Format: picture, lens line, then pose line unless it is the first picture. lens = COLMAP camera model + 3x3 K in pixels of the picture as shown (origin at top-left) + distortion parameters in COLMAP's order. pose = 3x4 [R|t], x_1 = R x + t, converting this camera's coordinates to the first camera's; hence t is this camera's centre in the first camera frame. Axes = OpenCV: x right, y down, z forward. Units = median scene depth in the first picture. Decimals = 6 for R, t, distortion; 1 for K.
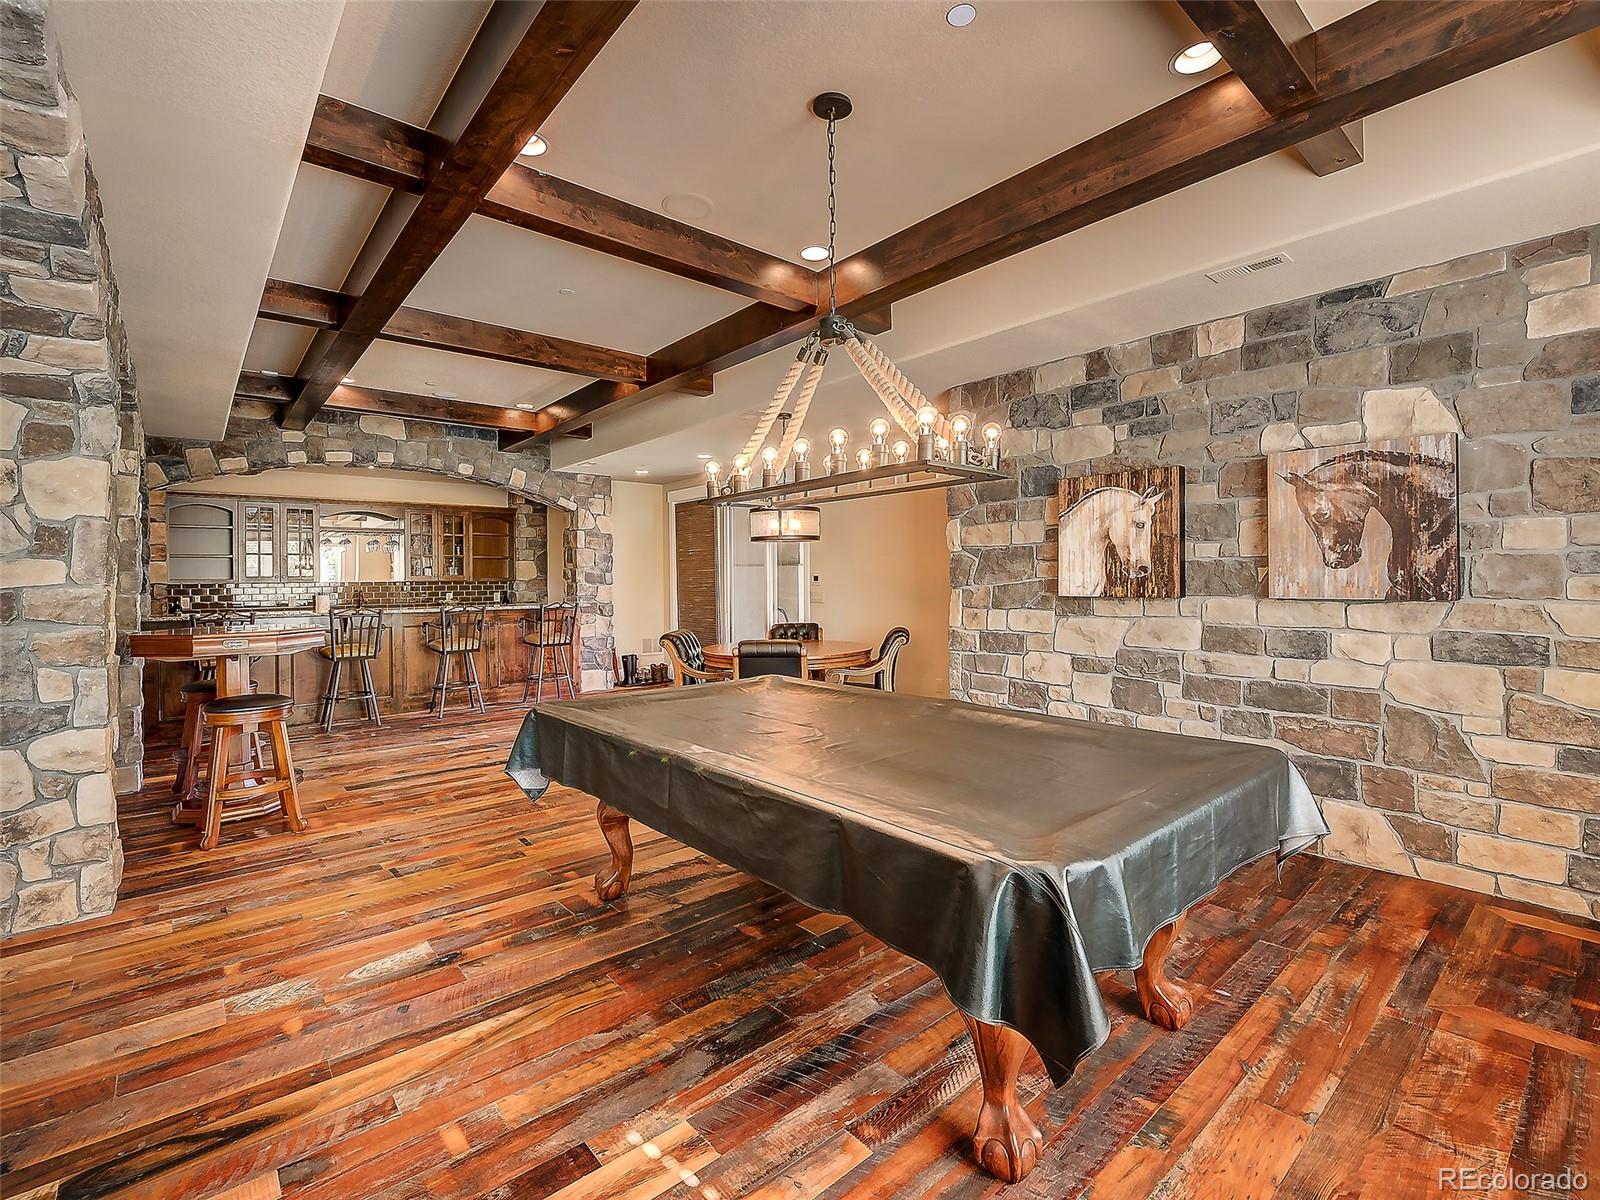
lens RADIAL K [[730.8, 0, 809.5], [0, 730.8, 599.0], [0, 0, 1]] dist [-0.003071, -0.005147]
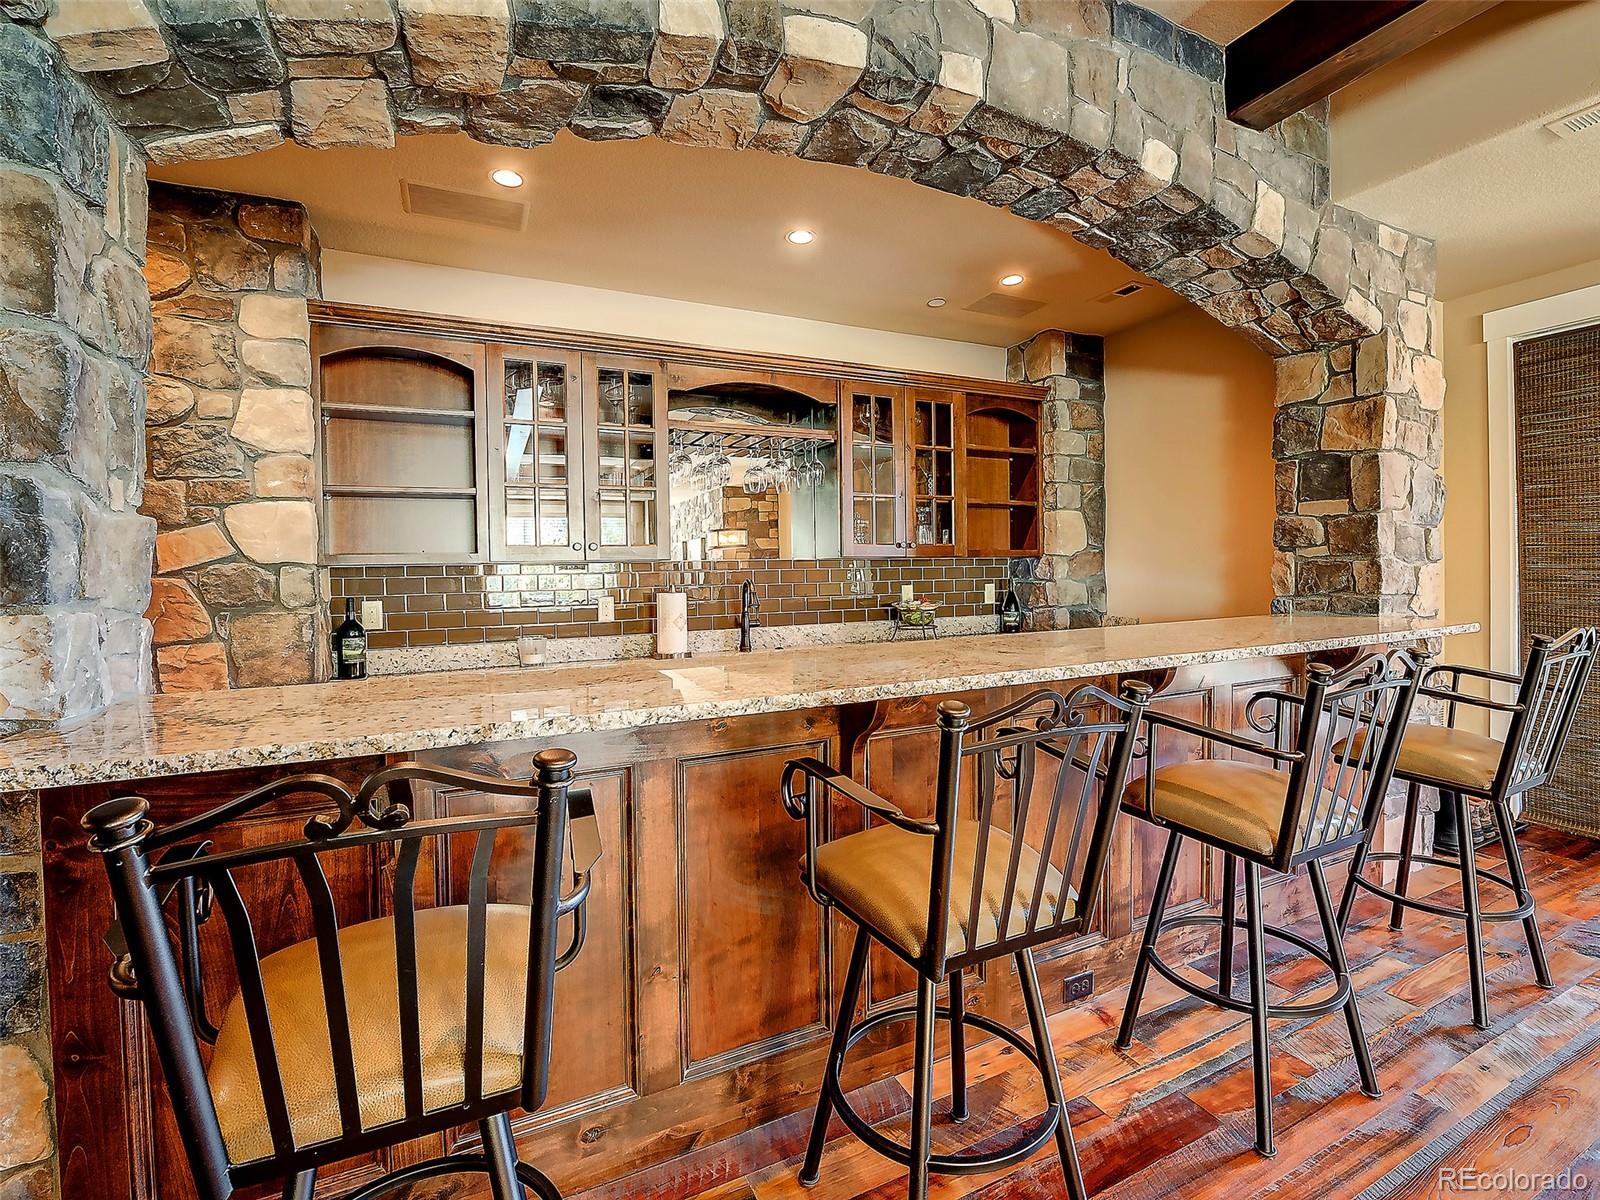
lens RADIAL K [[730.8, 0, 797.3], [0, 730.8, 589.3], [0, 0, 1]] dist [-0.003071, -0.005147]
pose [[0.957075, 0.005834, -0.289780, -0.502044], [-0.002998, 0.999943, 0.010230, -0.012383], [0.289823, -0.008922, 0.957039, 0.658016]]
